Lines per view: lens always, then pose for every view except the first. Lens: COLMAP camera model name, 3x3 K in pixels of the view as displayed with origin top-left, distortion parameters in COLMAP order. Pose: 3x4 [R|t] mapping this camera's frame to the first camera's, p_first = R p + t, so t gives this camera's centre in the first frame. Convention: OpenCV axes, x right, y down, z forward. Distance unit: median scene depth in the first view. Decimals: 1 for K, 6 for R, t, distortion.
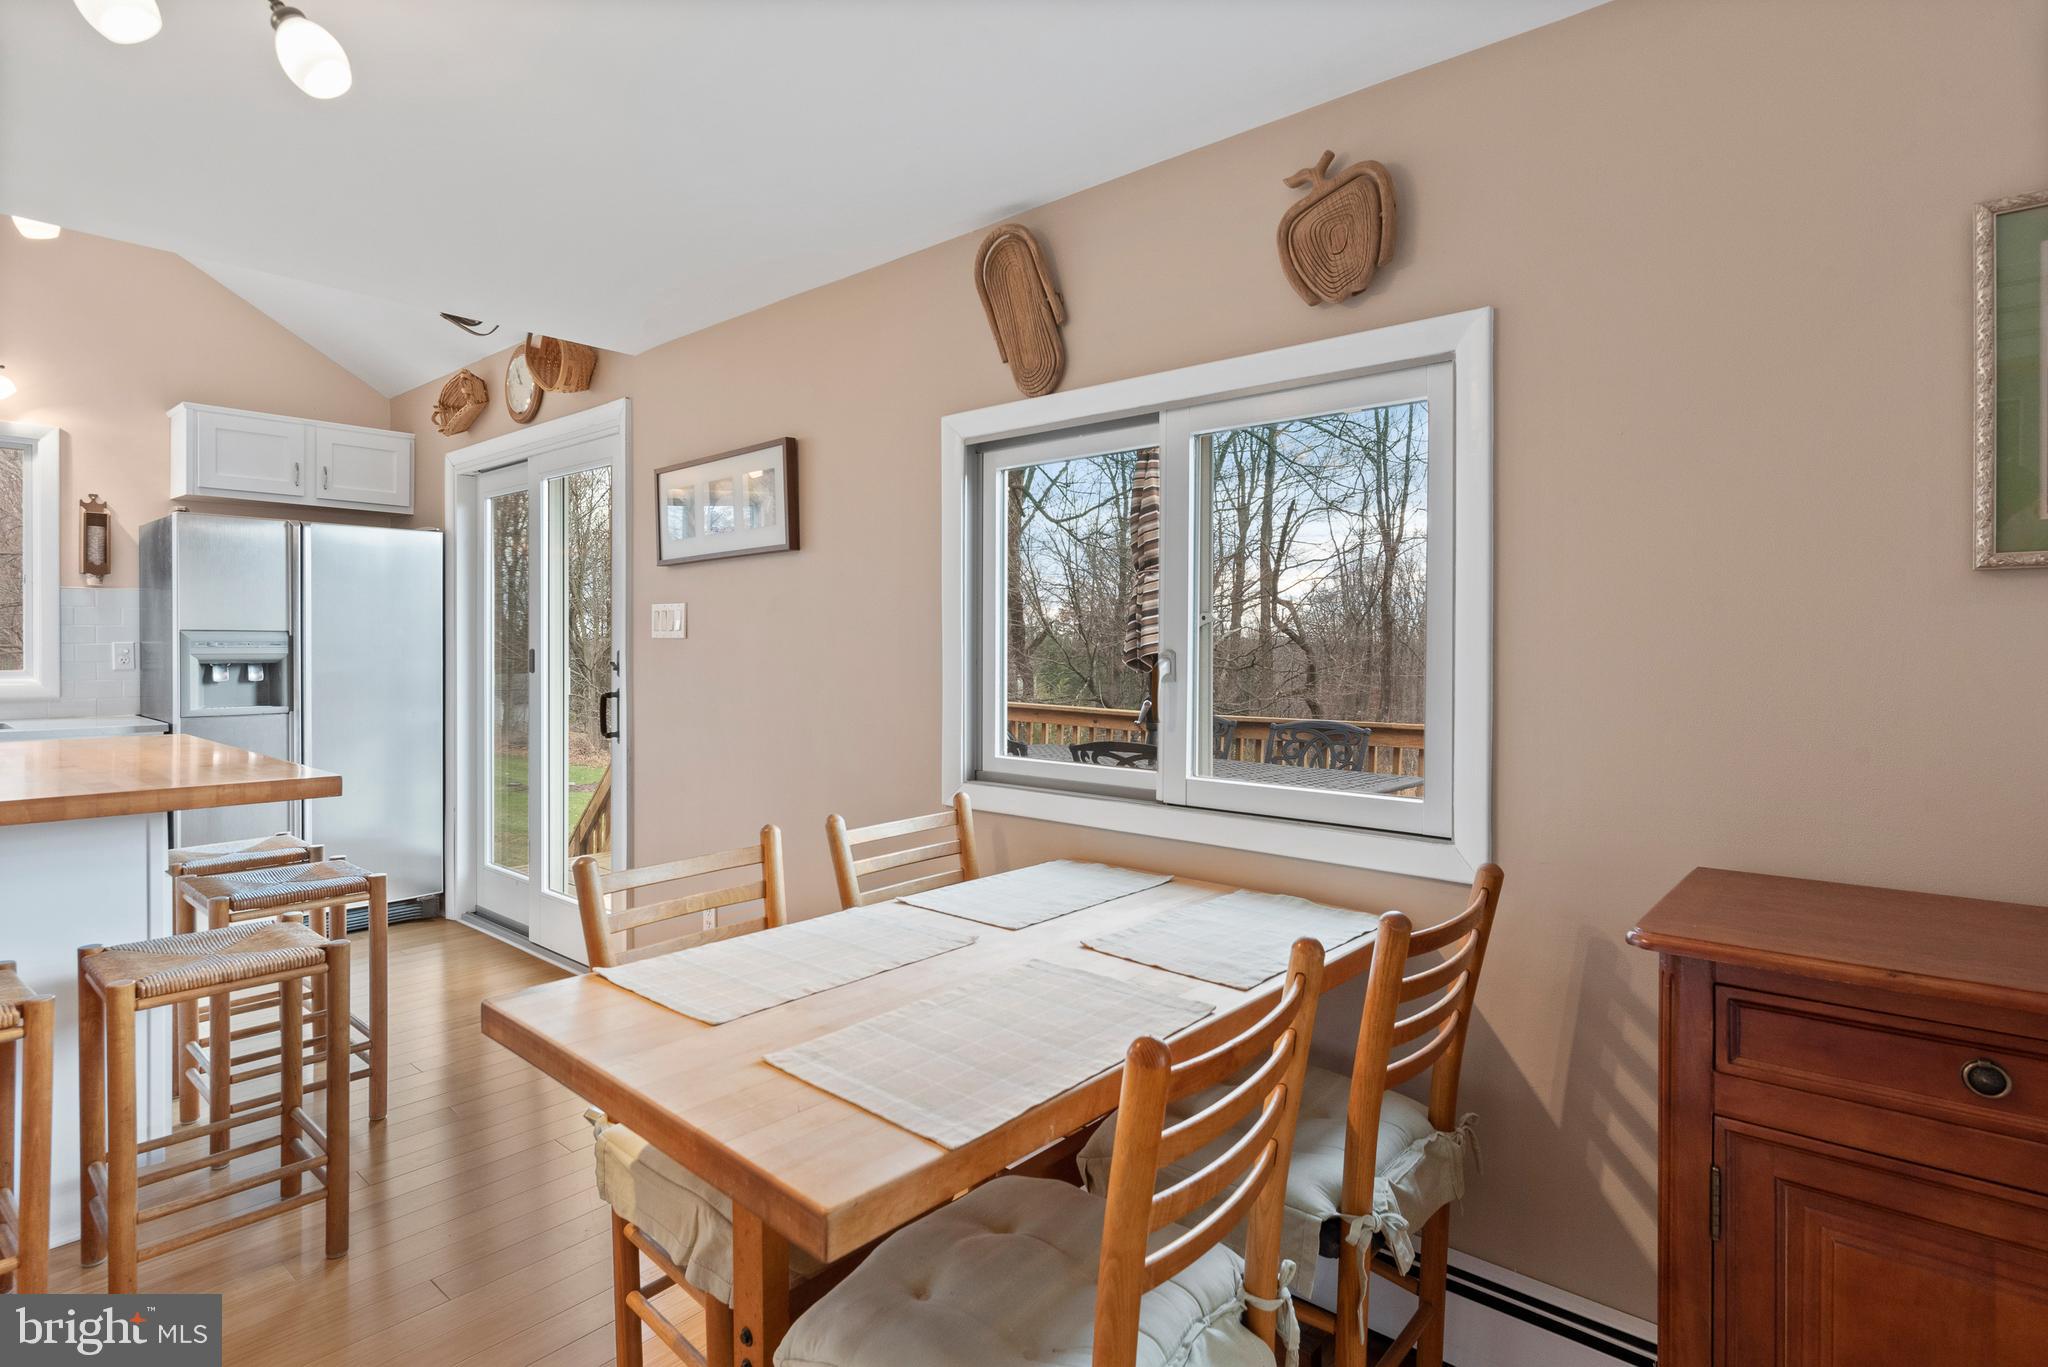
lens RADIAL K [[1036.7, 0, 1035.8], [0, 1036.7, 667.3], [0, 0, 1]] dist [-0.001145, -0.001048]
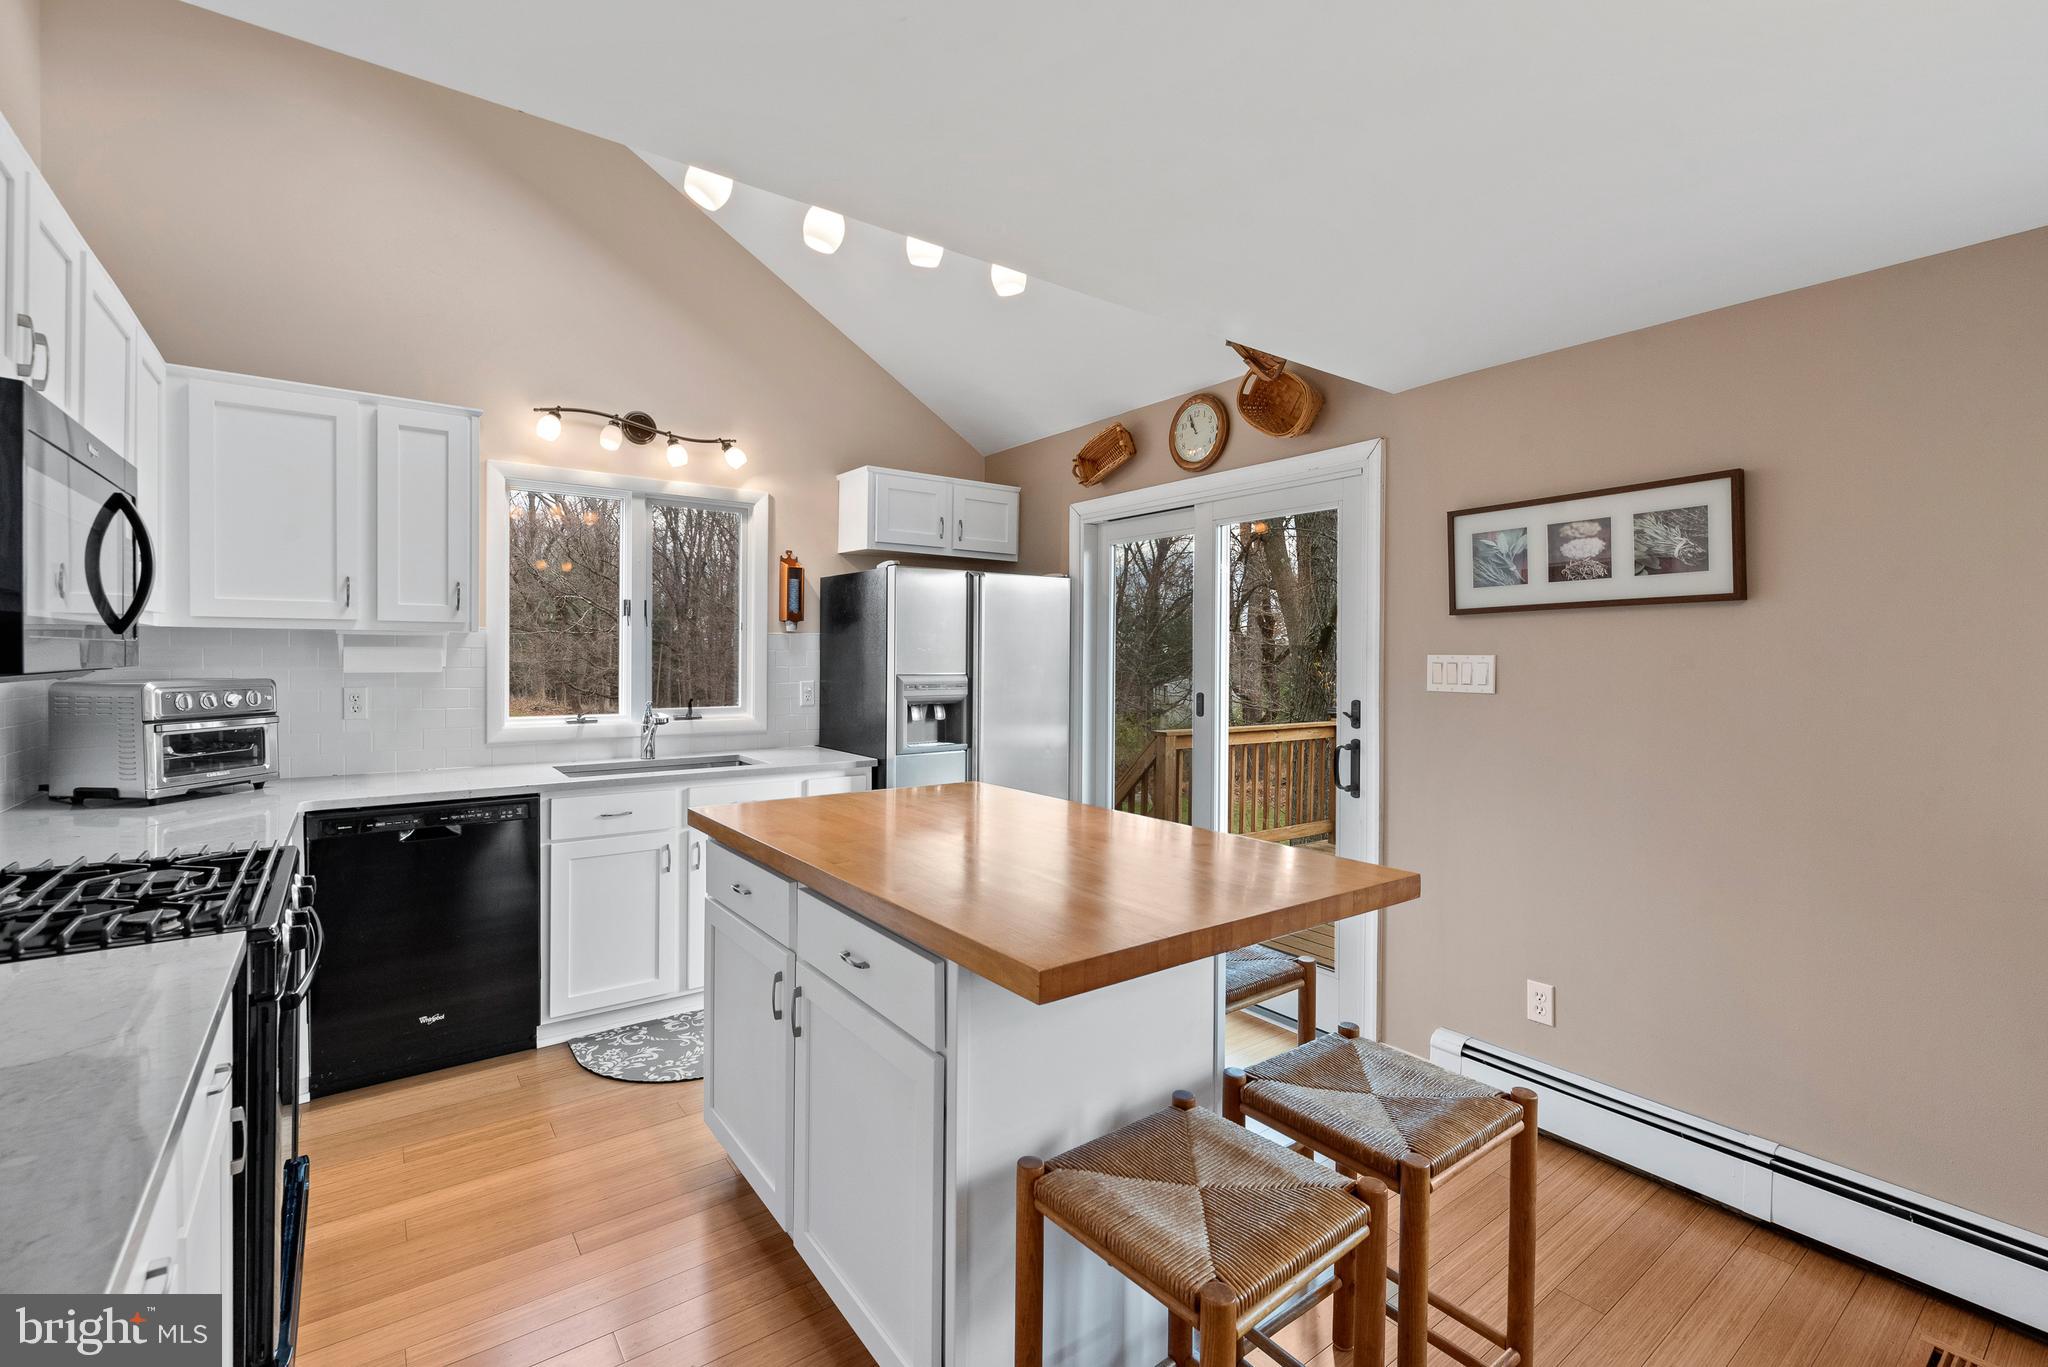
lens RADIAL K [[896.8, 0, 1032.3], [0, 896.8, 648.3], [0, 0, 1]] dist [-0.003569, -0.000309]
pose [[0.976232, 0.000476, -0.216726, -0.454729], [-0.007800, 0.999427, -0.032943, -0.030920], [0.216586, 0.033851, 0.975676, 0.107209]]
